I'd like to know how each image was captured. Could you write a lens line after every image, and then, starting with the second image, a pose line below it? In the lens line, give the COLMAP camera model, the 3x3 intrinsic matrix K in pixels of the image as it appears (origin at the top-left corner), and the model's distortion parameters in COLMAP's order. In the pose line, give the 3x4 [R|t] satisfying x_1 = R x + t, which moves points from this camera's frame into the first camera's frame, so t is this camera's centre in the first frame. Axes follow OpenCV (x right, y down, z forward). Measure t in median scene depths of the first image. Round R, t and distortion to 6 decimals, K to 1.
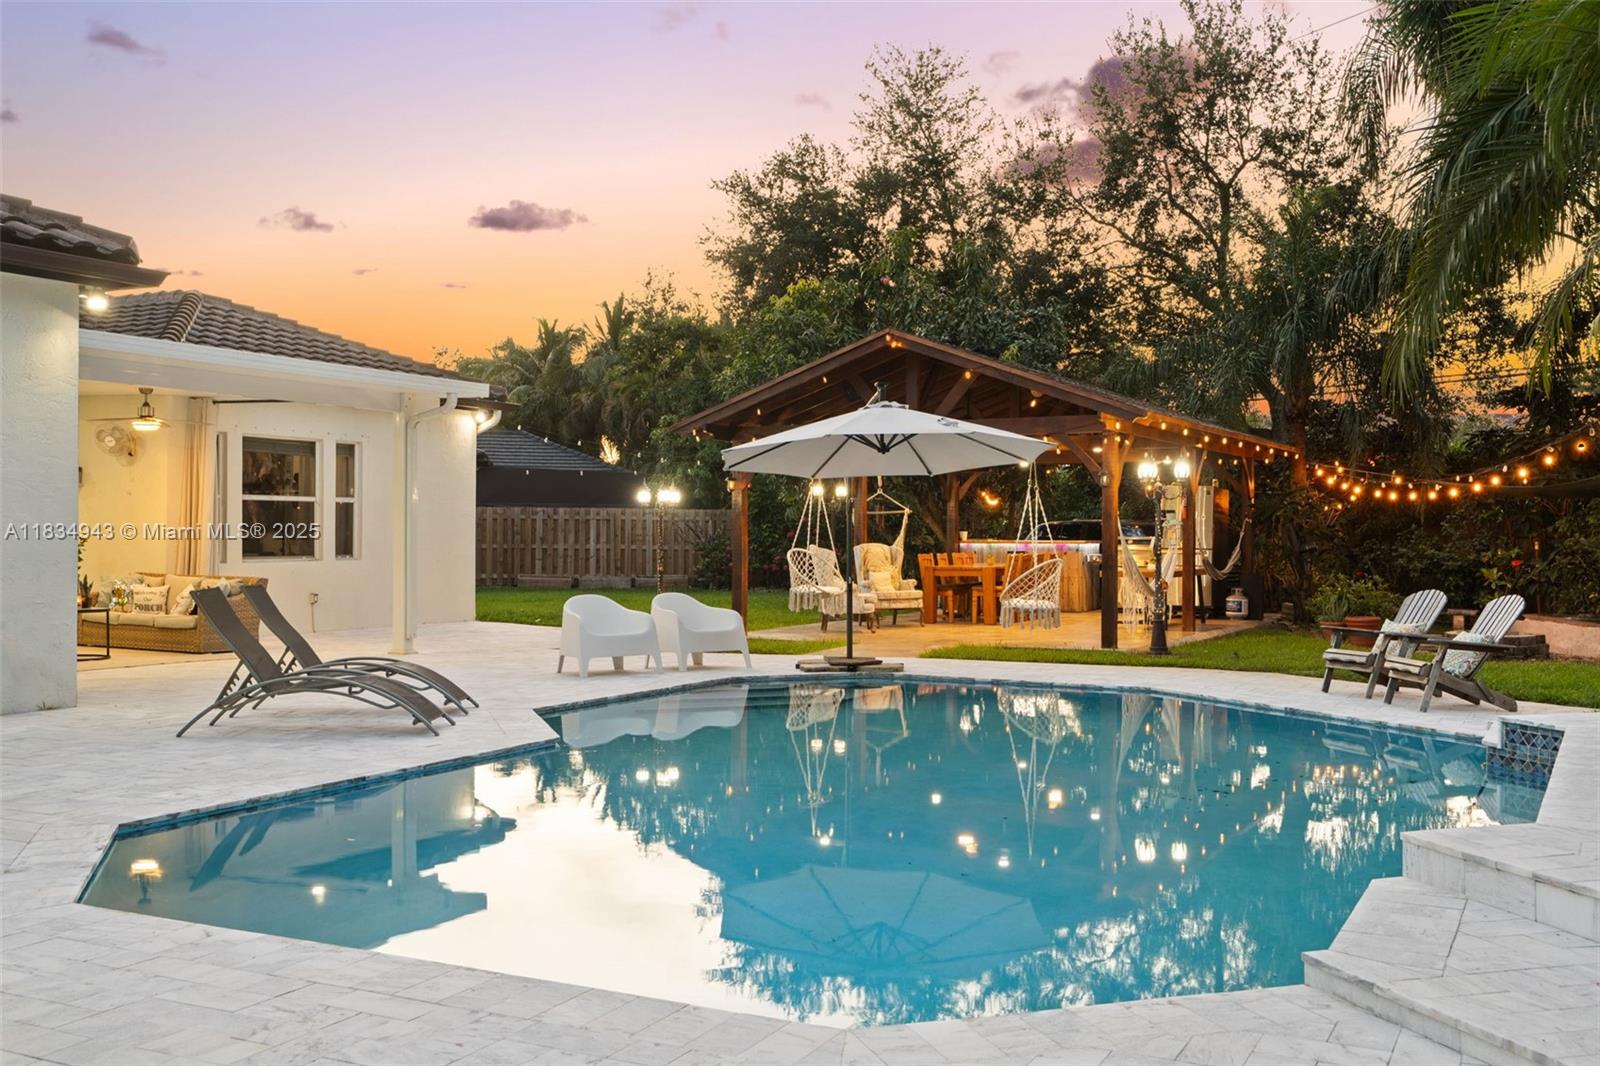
lens RADIAL K [[1567.8, 0, 807.1], [0, 1567.8, 542.2], [0, 0, 1]] dist [0.016483, 0.000000]
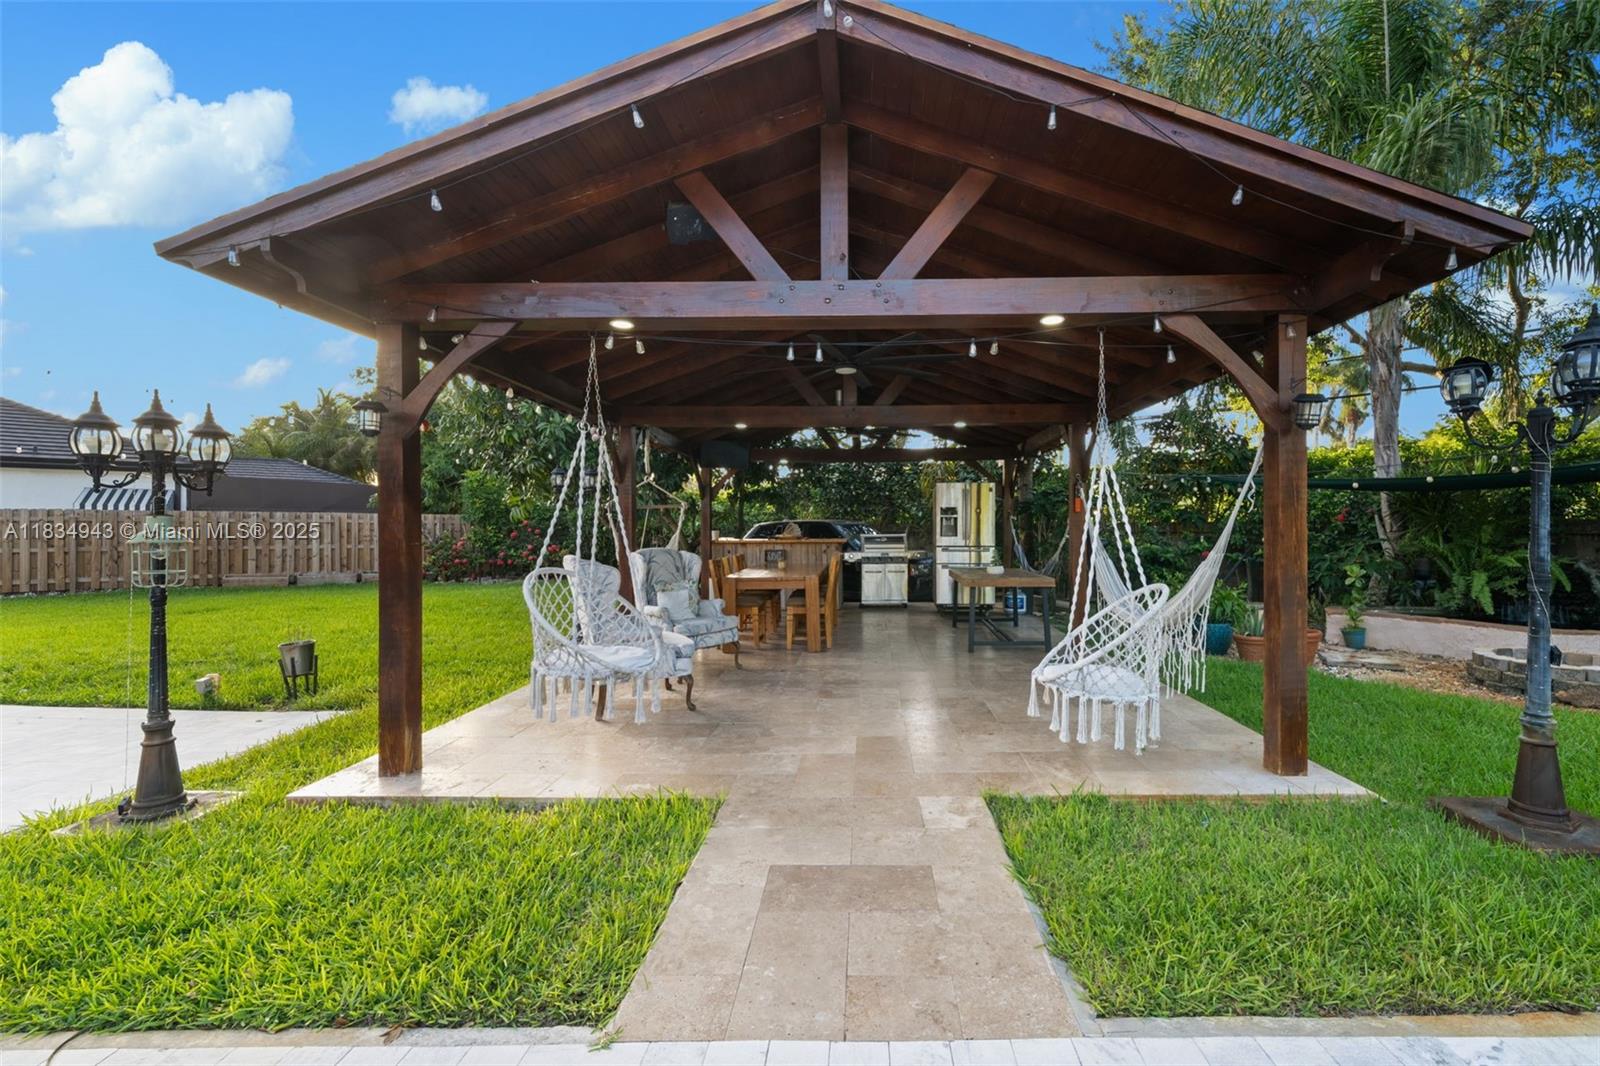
lens RADIAL K [[679.6, 0, 857.5], [0, 679.6, 530.2], [0, 0, 1]] dist [0.005237, 0.000624]
pose [[0.895669, -0.006233, 0.444678, -0.007449], [0.010330, 0.999924, -0.006790, -0.002123], [-0.444602, 0.010675, 0.895665, 0.446818]]
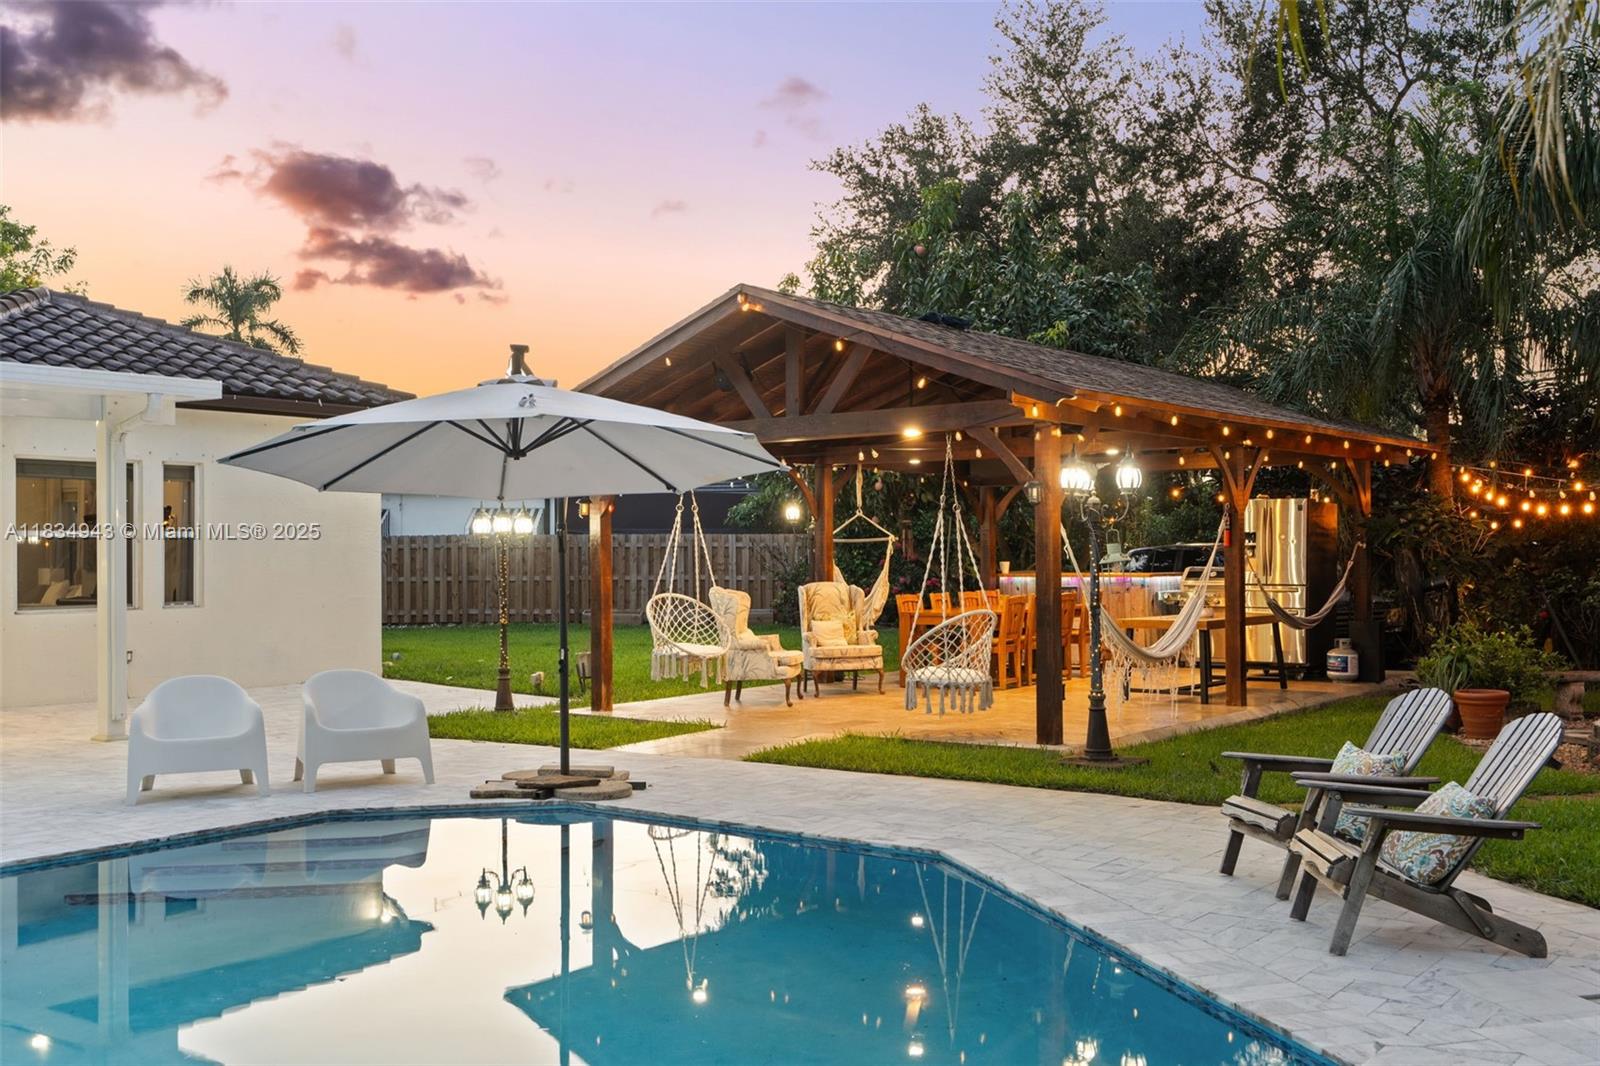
lens RADIAL K [[1567.8, 0, 798.1], [0, 1567.8, 533.7], [0, 0, 1]] dist [0.016483, 0.000000]
pose [[0.983834, -0.012981, -0.178614, 0.106366], [0.009886, 0.999785, -0.018206, -0.005811], [0.178812, 0.016146, 0.983751, 0.162741]]
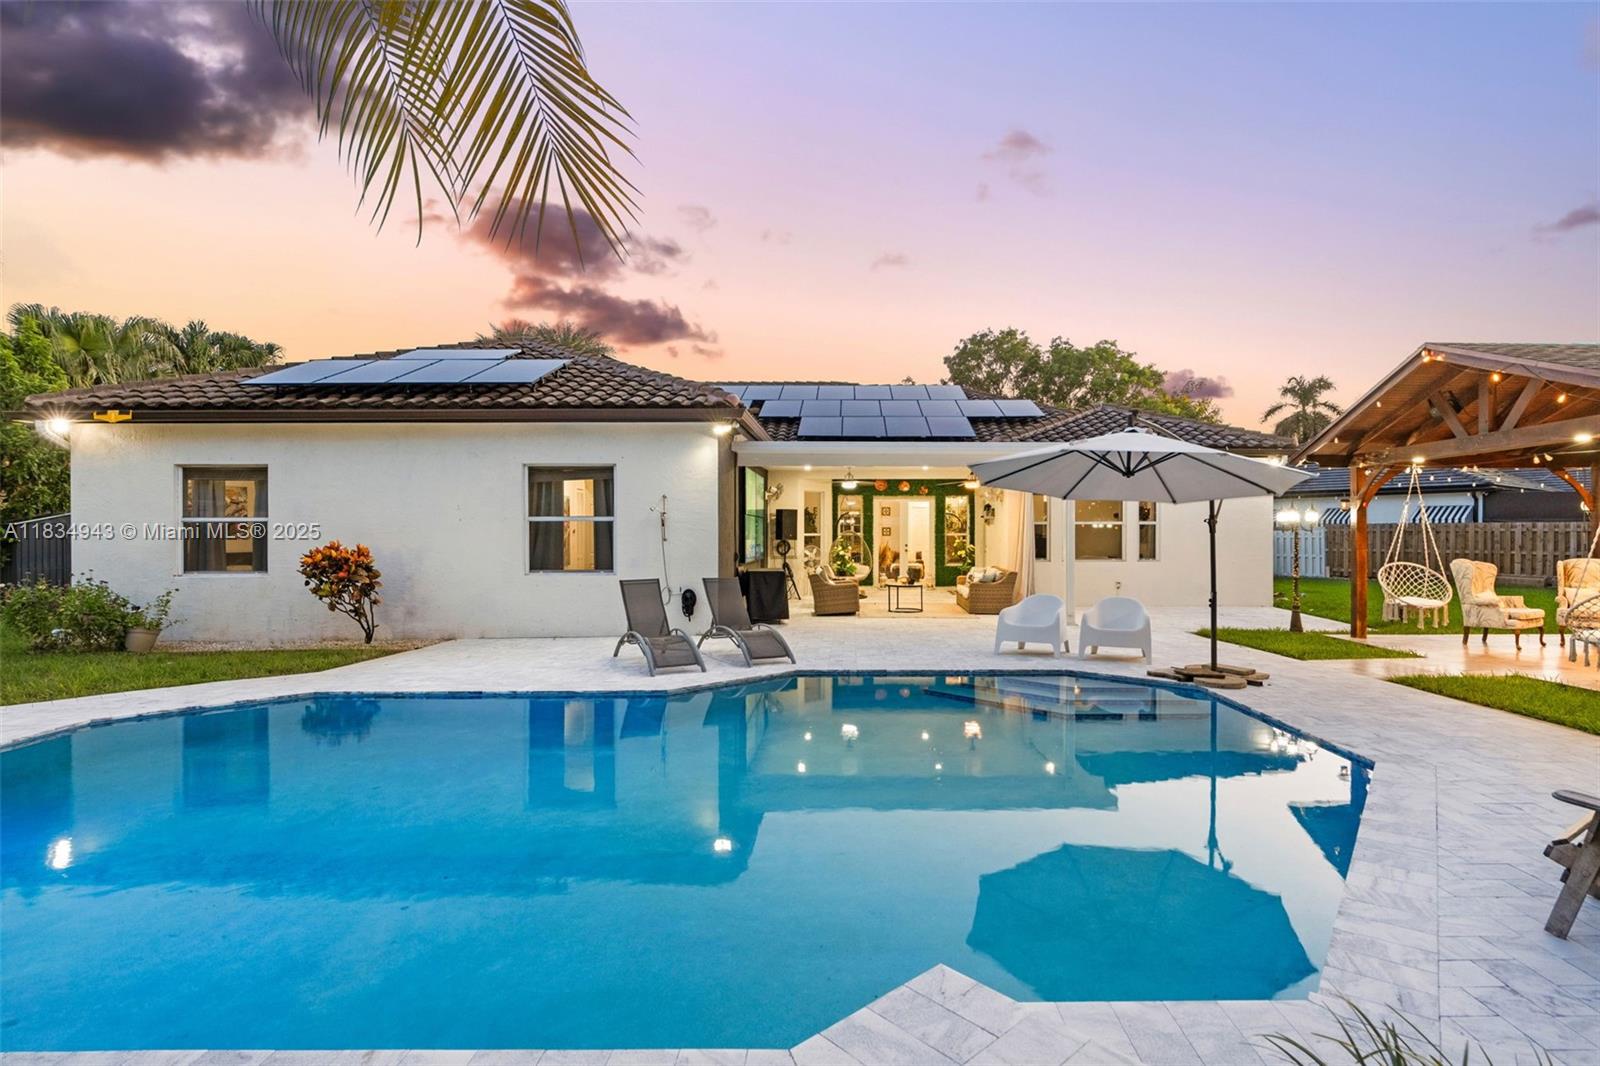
lens RADIAL K [[803.2, 0, 851.5], [0, 803.2, 532.8], [0, 0, 1]] dist [0.014020, -0.001690]
pose [[0.477747, -0.006338, -0.878474, 0.172112], [-0.004562, 0.999943, -0.009695, -0.005305], [0.878485, 0.008639, 0.477691, 0.229582]]
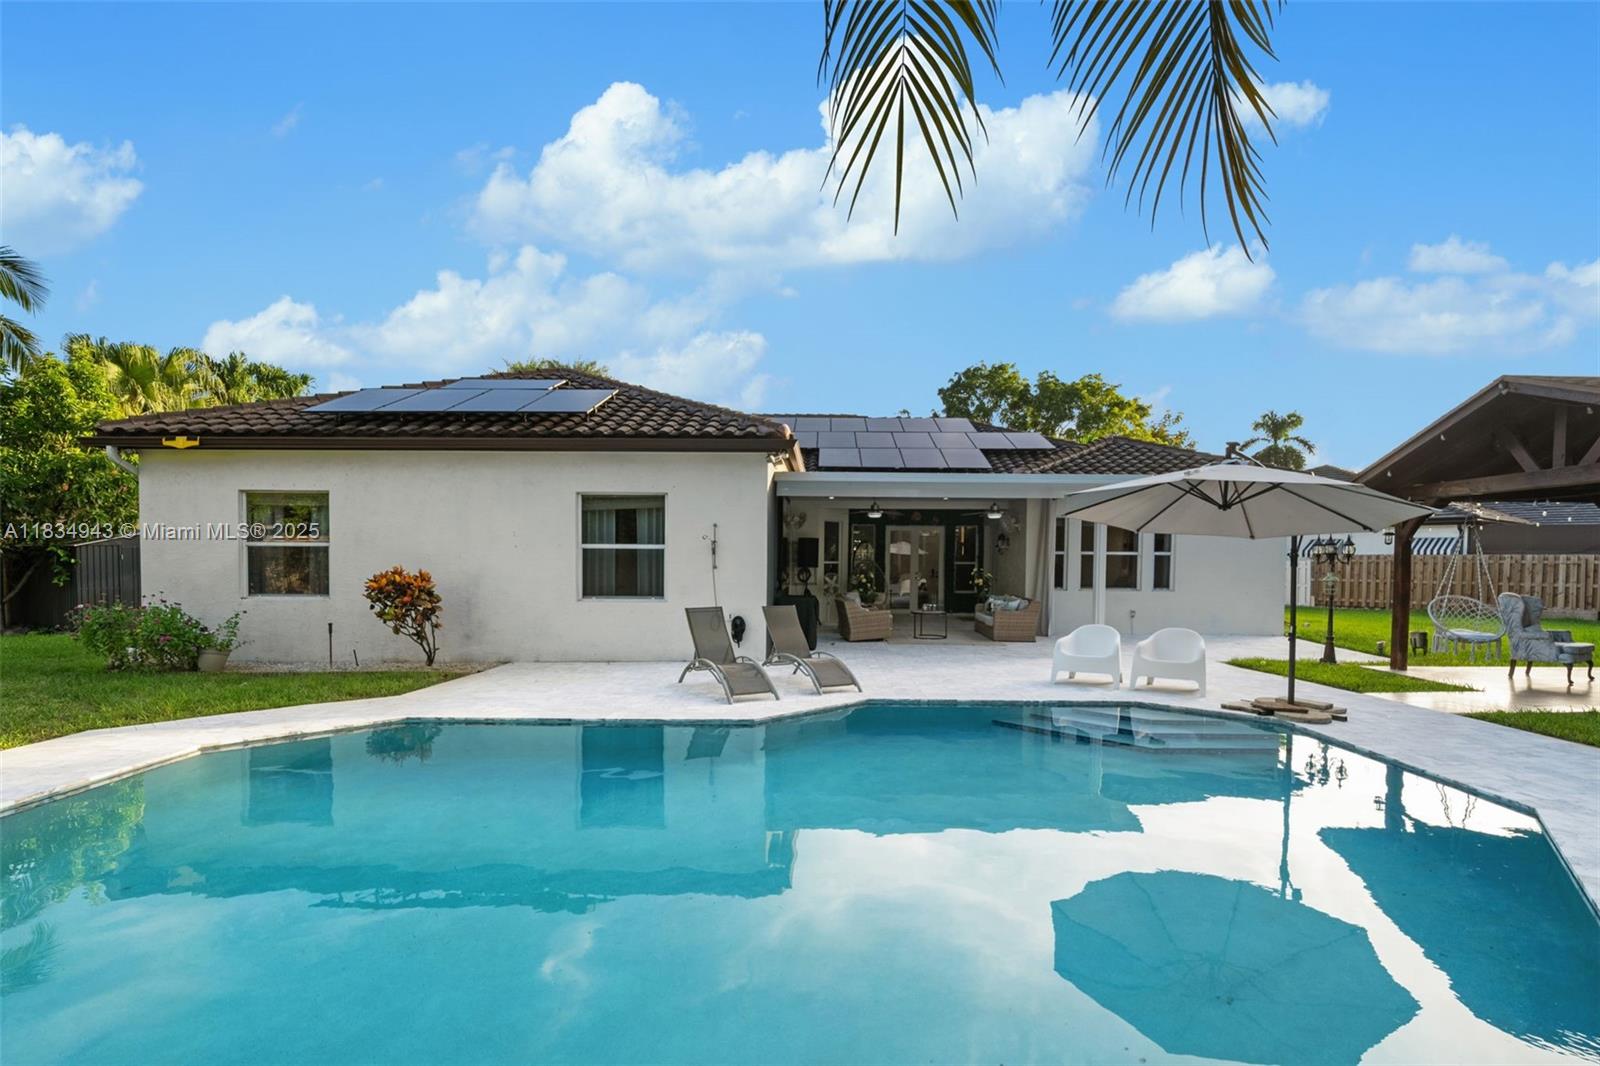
lens RADIAL K [[759.0, 0, 819.5], [0, 759.0, 584.4], [0, 0, 1]] dist [0.012209, -0.001654]
pose [[0.468478, 0.028059, -0.883029, 0.146536], [-0.012482, 0.999606, 0.025141, -0.006845], [0.883387, -0.000756, 0.468644, 0.208390]]
